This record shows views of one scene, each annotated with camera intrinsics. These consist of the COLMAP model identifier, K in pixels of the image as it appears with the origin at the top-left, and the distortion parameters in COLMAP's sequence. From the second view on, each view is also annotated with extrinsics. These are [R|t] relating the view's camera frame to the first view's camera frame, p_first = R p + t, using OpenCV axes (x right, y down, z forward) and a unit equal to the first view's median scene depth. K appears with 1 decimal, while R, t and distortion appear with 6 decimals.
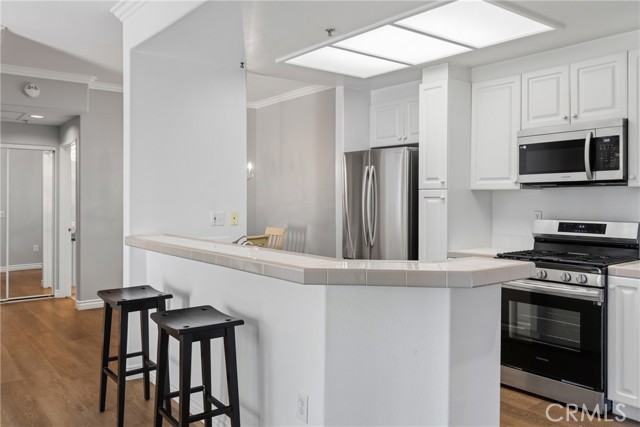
lens RADIAL K [[526.6, 0, 318.1], [0, 526.6, 211.6], [0, 0, 1]] dist [0.004885, 0.009075]
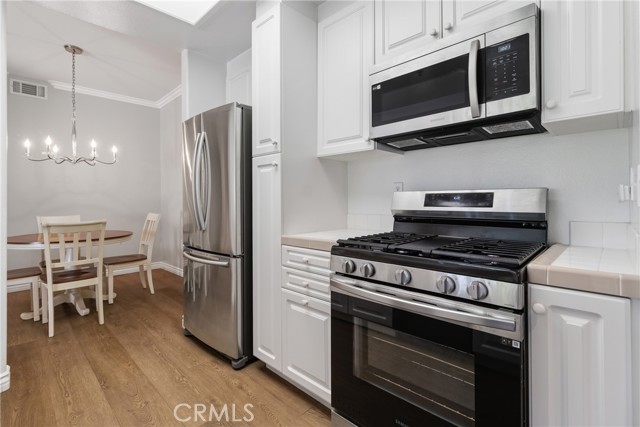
lens RADIAL K [[306.6, 0, 324.9], [0, 306.6, 208.9], [0, 0, 1]] dist [0.016189, 0.000105]
pose [[0.989254, -0.013456, 0.145586, 0.271431], [0.012594, 0.999897, 0.006845, 0.038713], [-0.145663, -0.004938, 0.989322, 0.633343]]
